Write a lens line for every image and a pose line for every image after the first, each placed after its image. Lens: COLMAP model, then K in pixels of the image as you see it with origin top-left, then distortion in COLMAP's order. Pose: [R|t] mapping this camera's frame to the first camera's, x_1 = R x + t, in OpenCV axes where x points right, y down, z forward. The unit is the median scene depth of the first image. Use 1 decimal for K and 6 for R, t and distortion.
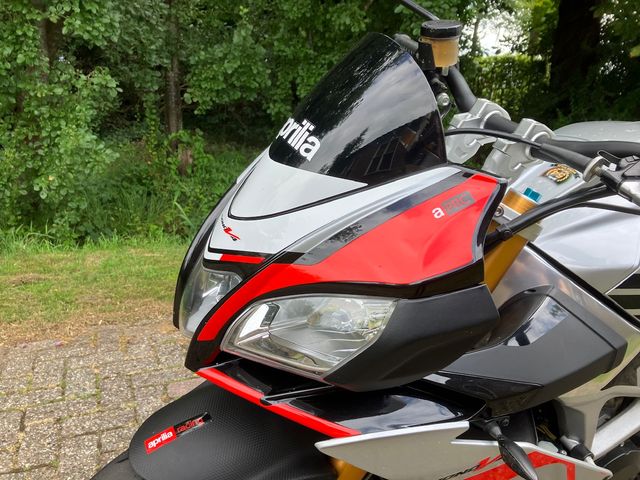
lens RADIAL K [[520.4, 0, 329.2], [0, 520.4, 238.7], [0, 0, 1]] dist [0.004396, 0.004060]
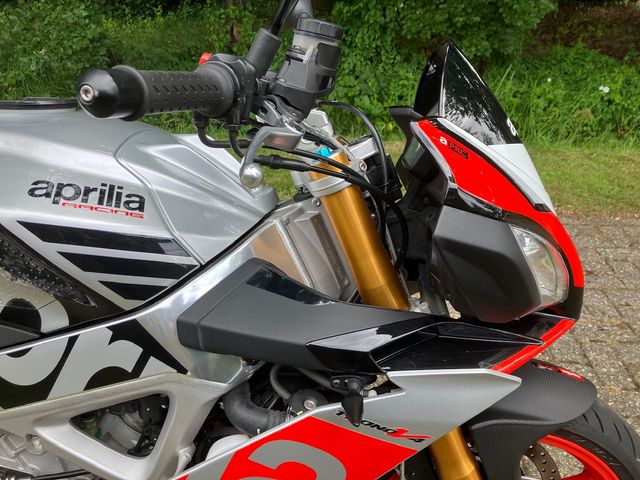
lens RADIAL K [[518.1, 0, 330.7], [0, 518.1, 243.1], [0, 0, 1]] dist [0.005407, 0.006943]
pose [[0.912060, 0.190988, -0.362864, 1.171899], [-0.096074, 0.959808, 0.263700, -0.201587], [0.398644, -0.205648, 0.893752, 0.449383]]
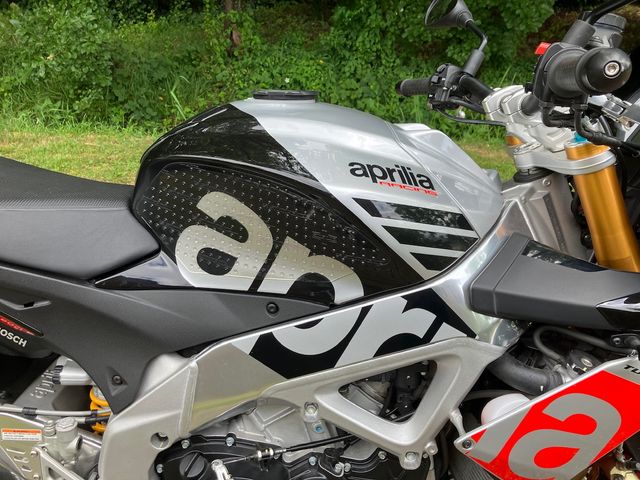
lens RADIAL K [[520.4, 0, 329.2], [0, 520.4, 238.7], [0, 0, 1]] dist [0.004396, 0.004060]
pose [[0.933794, 0.164455, -0.317779, 0.975047], [-0.087780, 0.966269, 0.242115, -0.167968], [0.346877, -0.198191, 0.916732, 0.325773]]
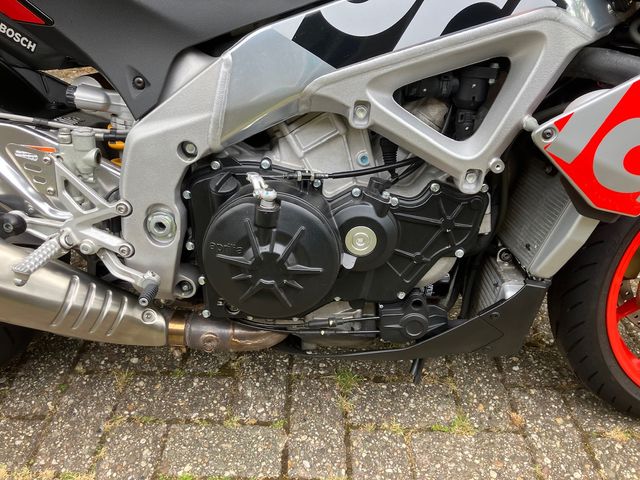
lens RADIAL K [[517.3, 0, 322.3], [0, 517.3, 235.0], [0, 0, 1]] dist [0.003344, 0.000884]
pose [[0.920640, 0.228381, -0.316644, 0.959466], [-0.109481, 0.929532, 0.352113, 0.027313], [0.374747, -0.289503, 0.880768, 0.323913]]
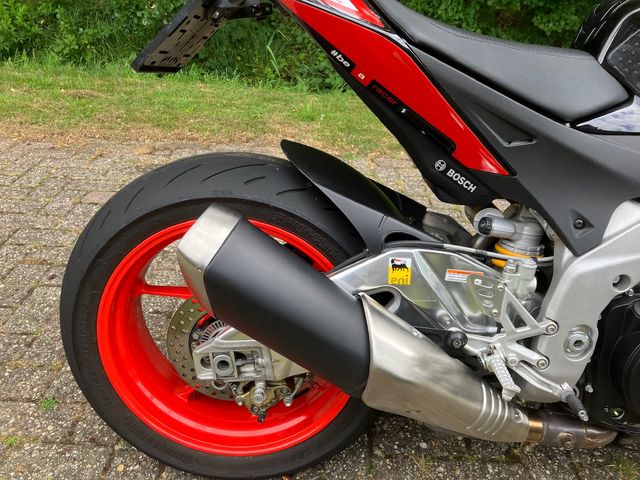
lens RADIAL K [[517.1, 0, 333.3], [0, 517.1, 239.3], [0, 0, 1]] dist [0.003296, 0.008699]
pose [[0.918350, 0.222612, -0.327226, 0.637091], [-0.132468, 0.952017, 0.275890, -0.011937], [0.372942, -0.210016, 0.903774, 0.148940]]
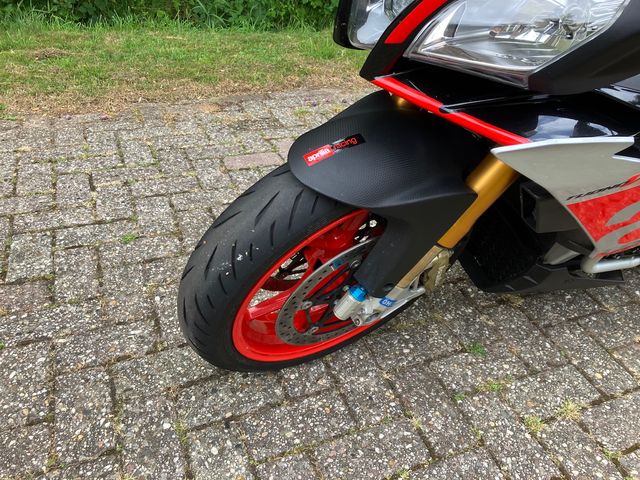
lens RADIAL K [[520.4, 0, 329.2], [0, 520.4, 238.7], [0, 0, 1]] dist [0.004396, 0.004060]
pose [[0.998703, 0.045395, 0.023061, -0.124609], [-0.050540, 0.938804, 0.340723, 0.072346], [-0.006183, -0.341446, 0.939881, -0.021858]]
